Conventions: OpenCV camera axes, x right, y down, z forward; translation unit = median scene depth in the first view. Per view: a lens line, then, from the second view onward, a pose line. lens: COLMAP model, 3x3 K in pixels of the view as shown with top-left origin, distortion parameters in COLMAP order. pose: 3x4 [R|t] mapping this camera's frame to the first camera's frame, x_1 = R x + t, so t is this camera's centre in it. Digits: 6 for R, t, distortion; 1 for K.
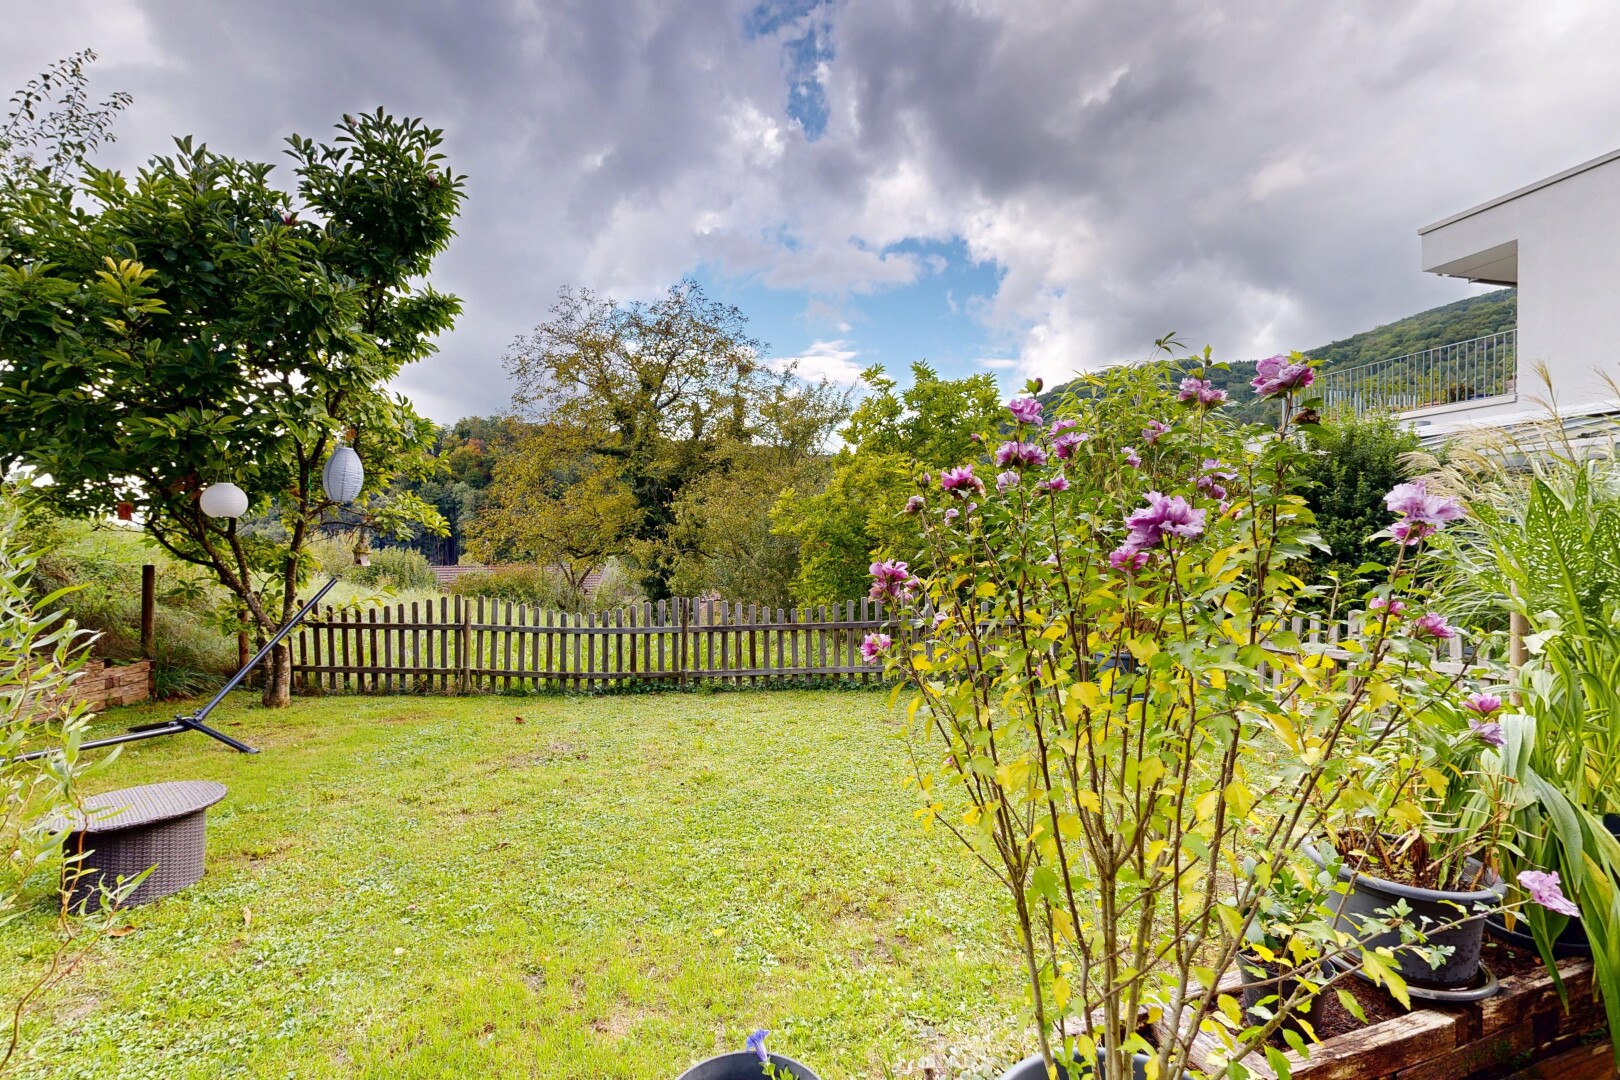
lens RADIAL K [[719.0, 0, 805.2], [0, 719.0, 539.0], [0, 0, 1]] dist [-0.002625, 0.000109]
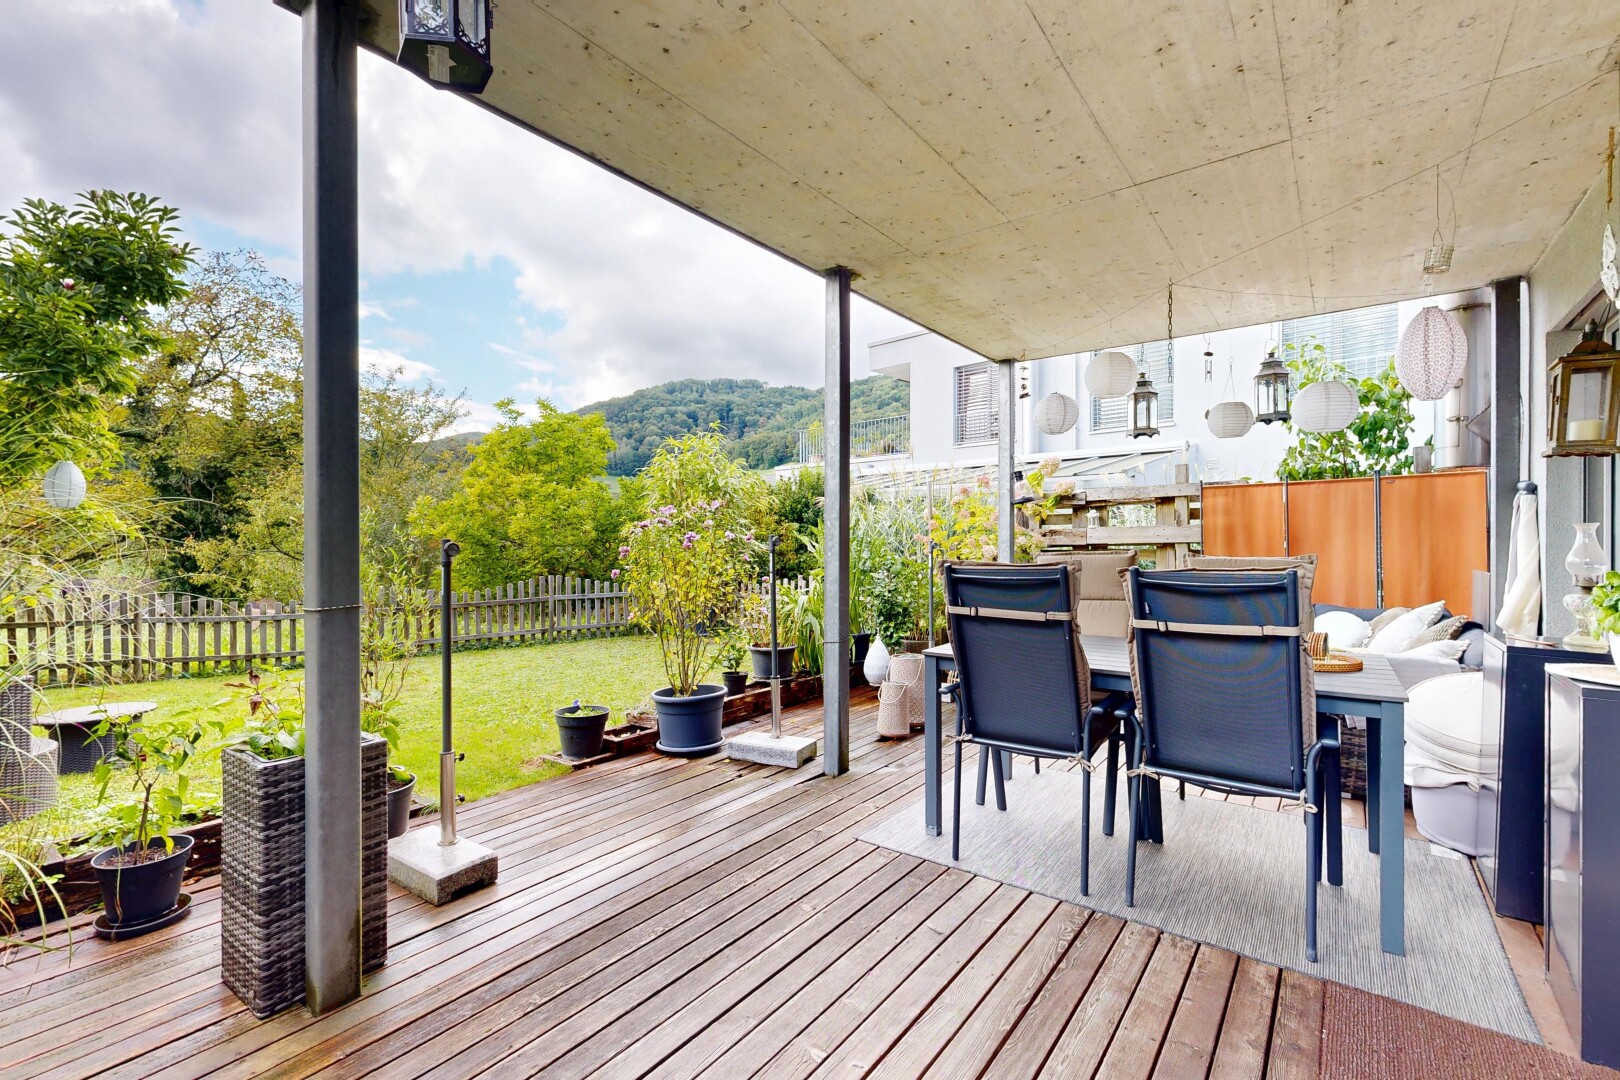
lens RADIAL K [[719.0, 0, 809.3], [0, 719.0, 538.3], [0, 0, 1]] dist [-0.002625, 0.000109]
pose [[0.842420, -0.000450, 0.538821, -0.159283], [0.000744, 1.000000, -0.000328, -0.001701], [-0.538821, 0.000677, 0.842420, -0.385165]]
